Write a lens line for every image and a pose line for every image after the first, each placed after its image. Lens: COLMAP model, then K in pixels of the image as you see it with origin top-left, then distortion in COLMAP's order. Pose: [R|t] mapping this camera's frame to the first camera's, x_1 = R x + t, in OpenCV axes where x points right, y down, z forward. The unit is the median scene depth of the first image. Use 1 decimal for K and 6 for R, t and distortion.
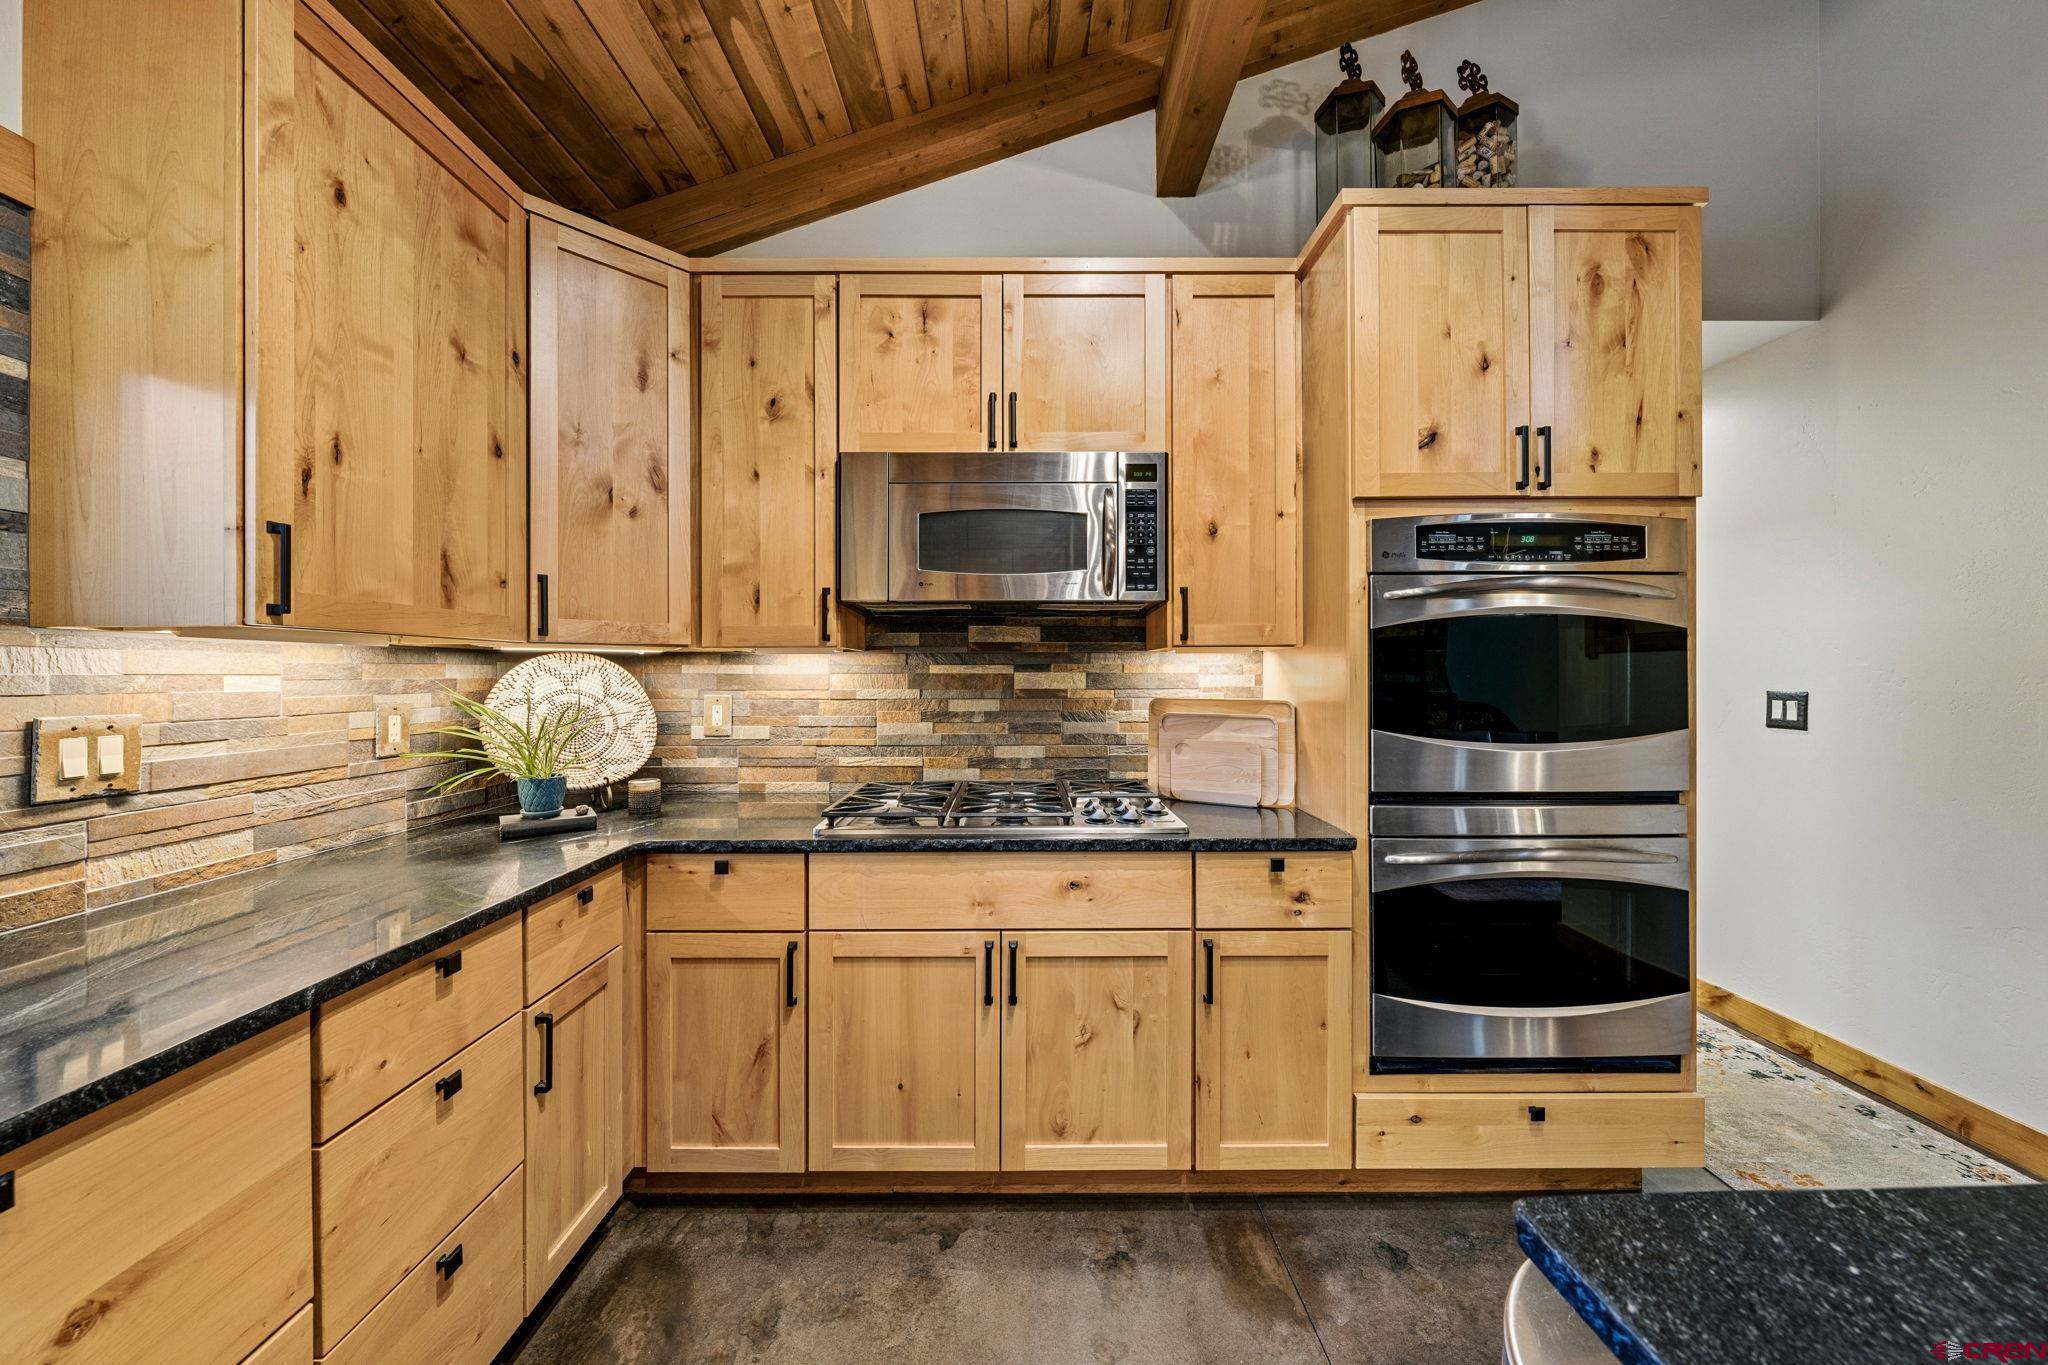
lens RADIAL K [[701.2, 0, 1025.7], [0, 701.2, 667.8], [0, 0, 1]] dist [-0.001825, 0.000507]
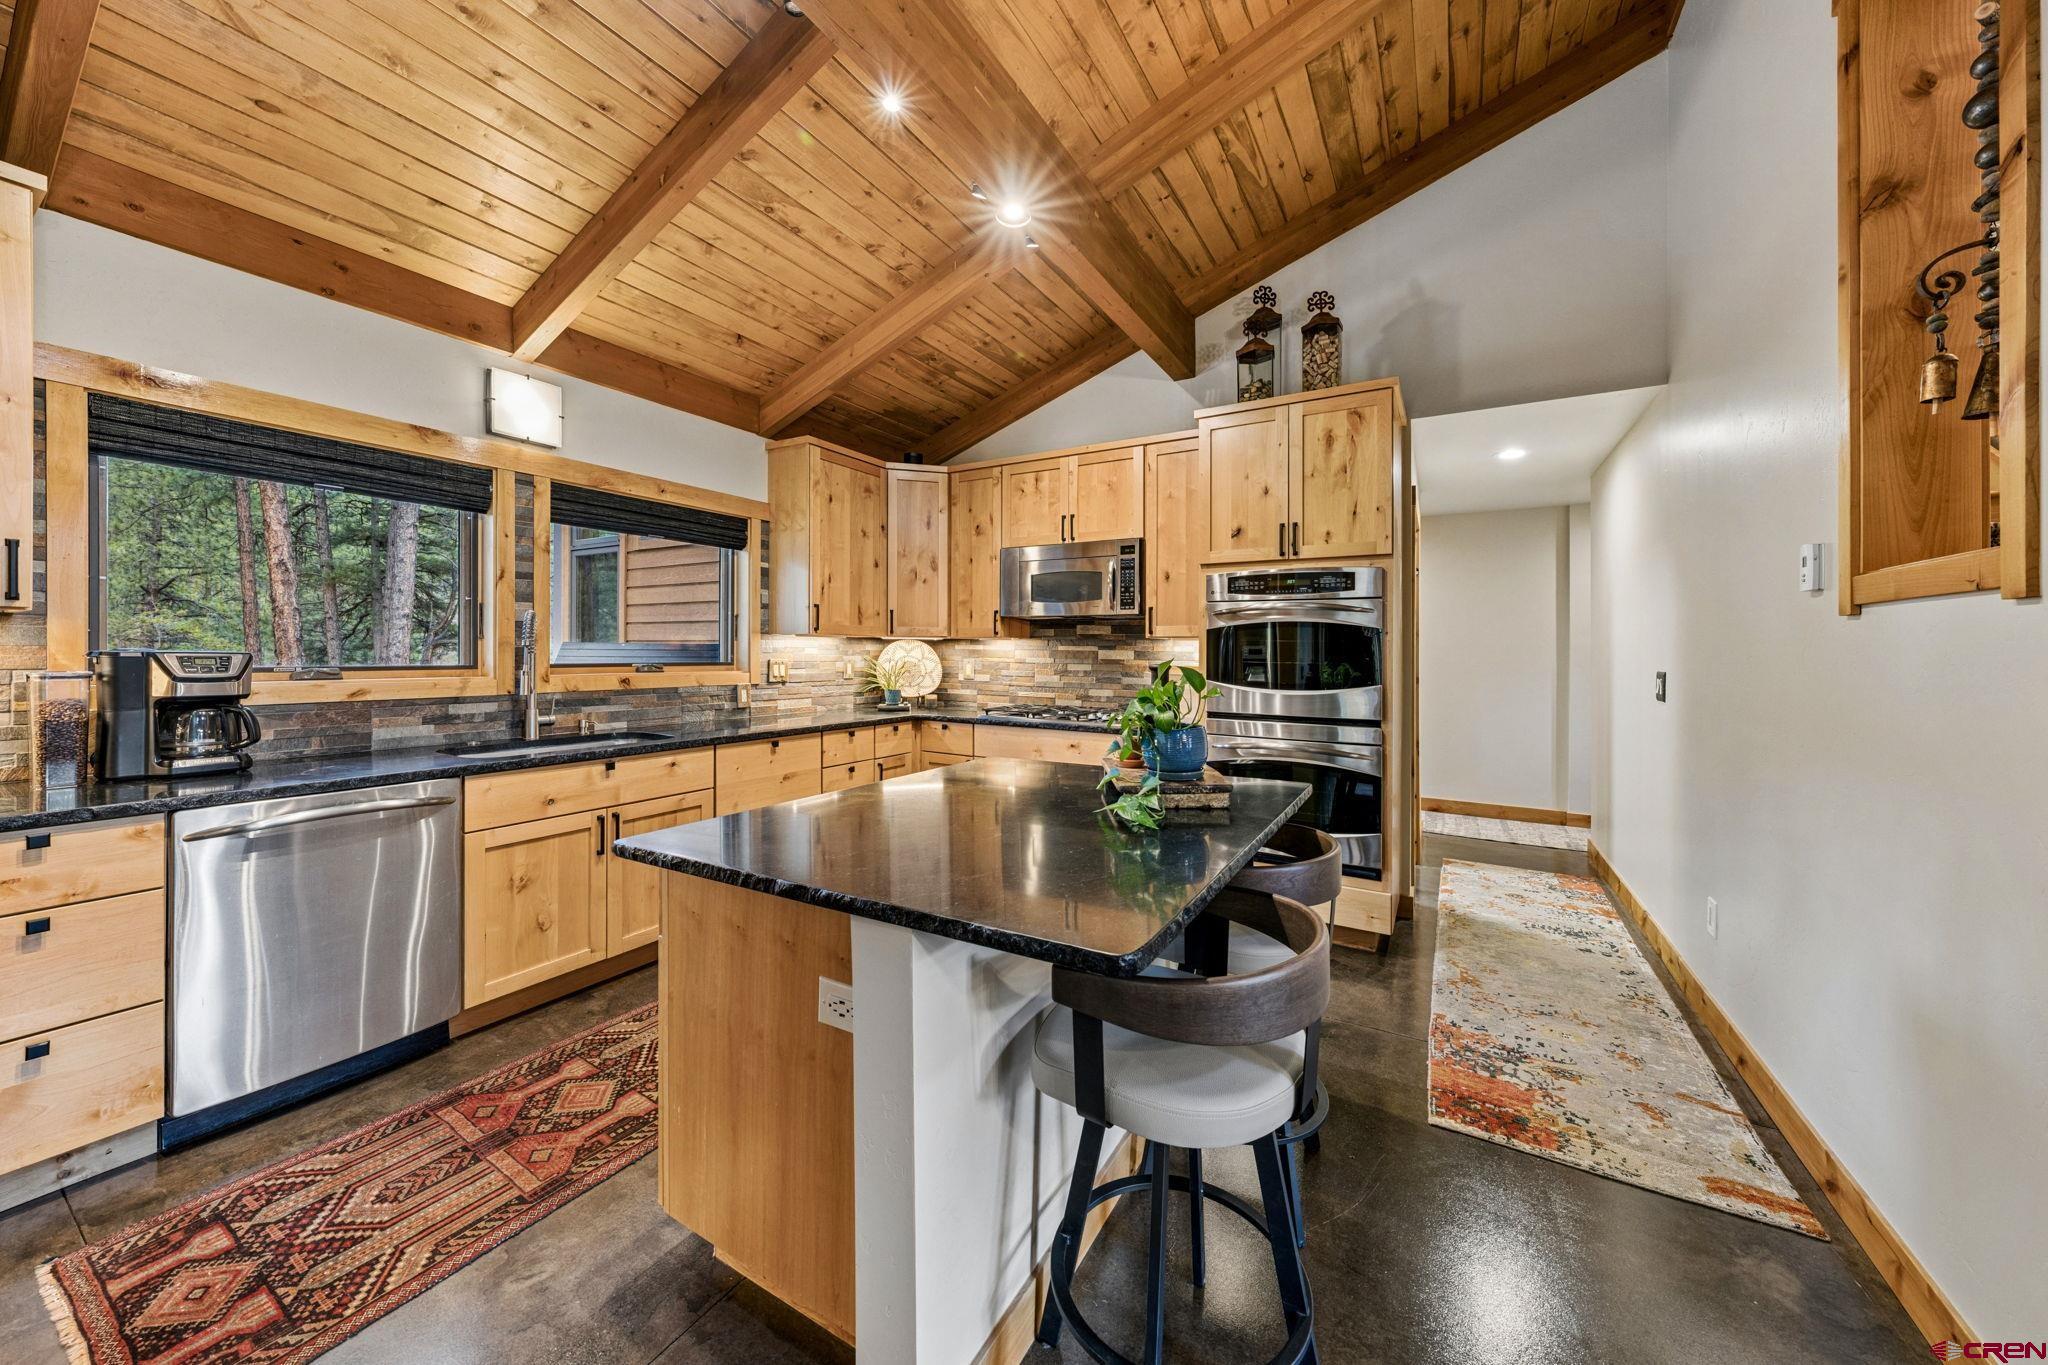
lens RADIAL K [[701.2, 0, 1042.4], [0, 701.2, 657.9], [0, 0, 1]] dist [-0.001825, 0.000507]
pose [[0.866677, 0.016616, -0.498593, 0.957394], [-0.008198, 0.999785, 0.019069, -0.008974], [0.498803, -0.012439, 0.866626, -0.849734]]
